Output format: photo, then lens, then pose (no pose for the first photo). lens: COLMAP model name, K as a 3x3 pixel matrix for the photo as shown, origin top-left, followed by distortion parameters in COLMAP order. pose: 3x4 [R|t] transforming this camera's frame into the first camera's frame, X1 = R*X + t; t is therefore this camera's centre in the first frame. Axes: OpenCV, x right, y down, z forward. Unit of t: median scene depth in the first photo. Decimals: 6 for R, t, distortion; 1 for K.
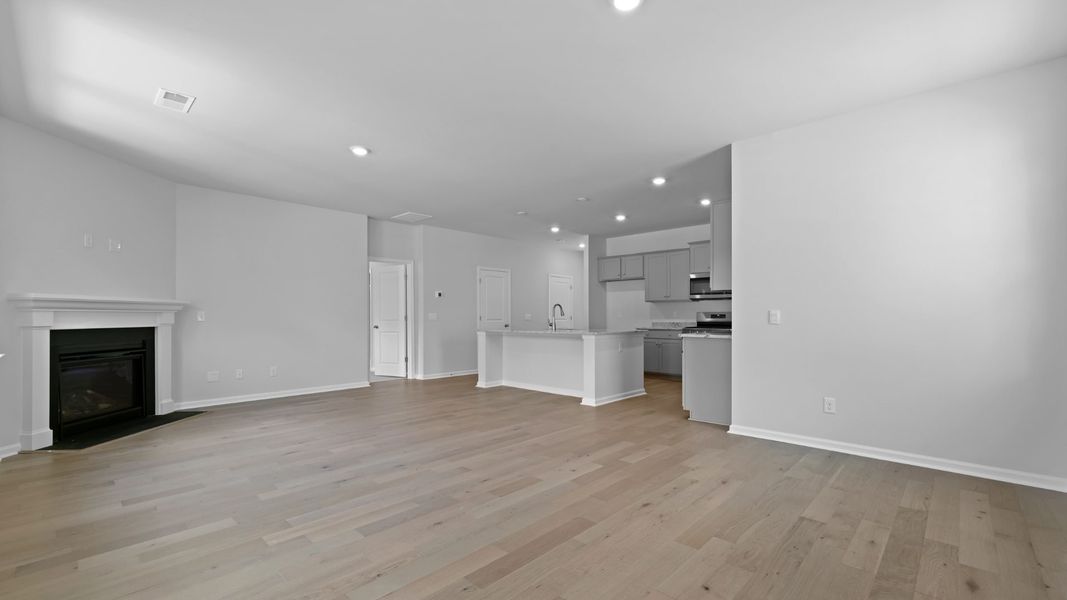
lens RADIAL K [[442.6, 0, 540.2], [0, 442.6, 308.2], [0, 0, 1]] dist [0.004581, -0.000273]
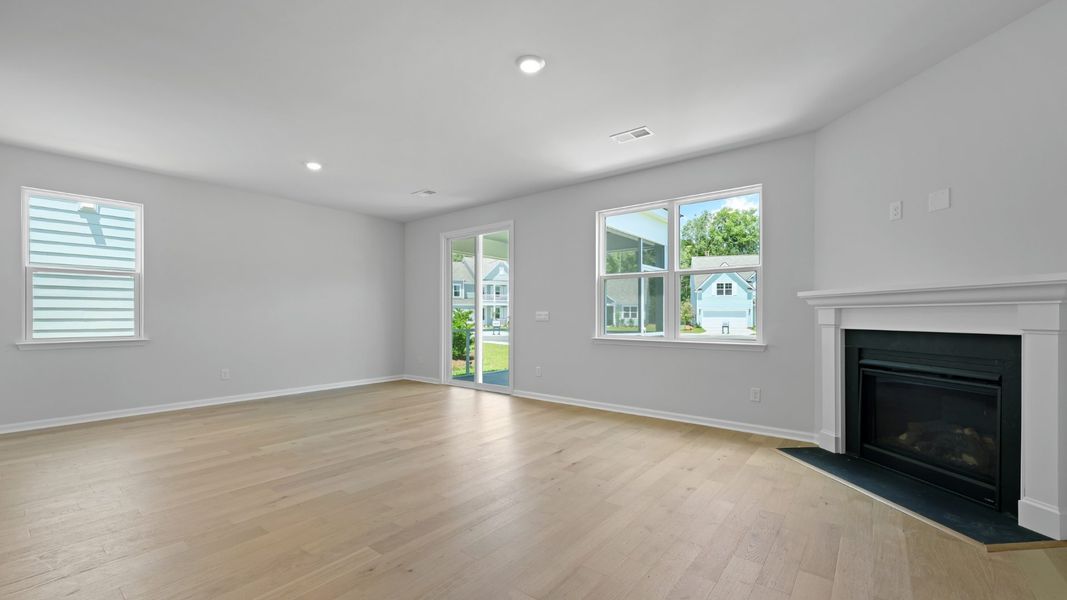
lens RADIAL K [[442.6, 0, 529.8], [0, 442.6, 309.6], [0, 0, 1]] dist [0.004581, -0.000273]
pose [[-0.998091, -0.003002, -0.061693, -0.384607], [-0.000653, 0.999275, -0.038068, 0.041794], [0.061762, -0.037955, -0.997369, 1.771724]]
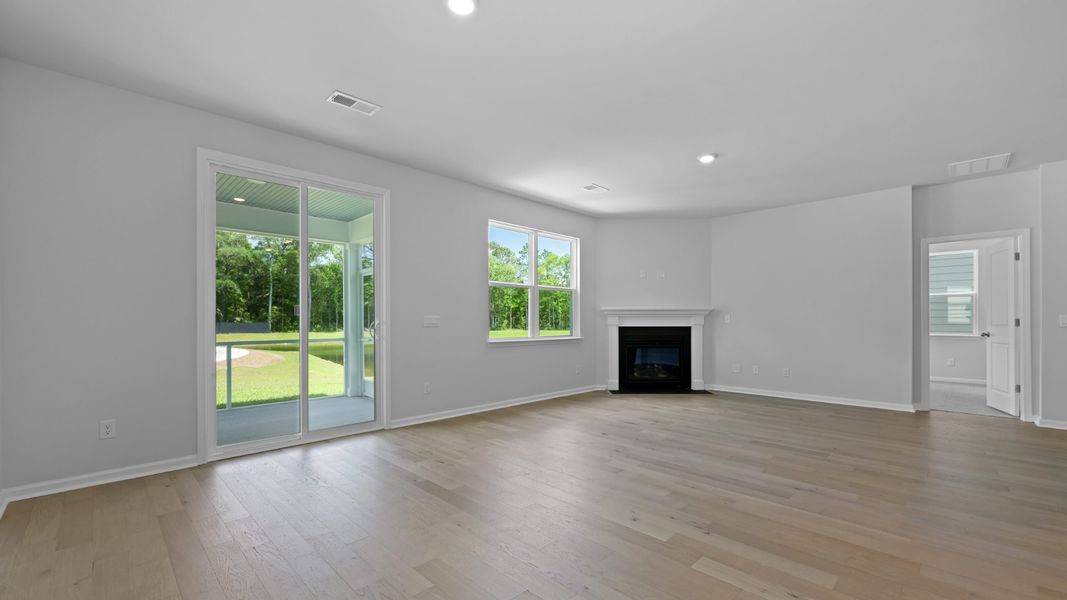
lens RADIAL K [[442.6, 0, 541.3], [0, 442.6, 321.0], [0, 0, 1]] dist [0.004581, -0.000273]
pose [[-0.016401, 0.007876, -0.999834, 0.674959], [0.019655, 0.999778, 0.007553, 0.005574], [0.999672, -0.019528, -0.016552, 0.674315]]
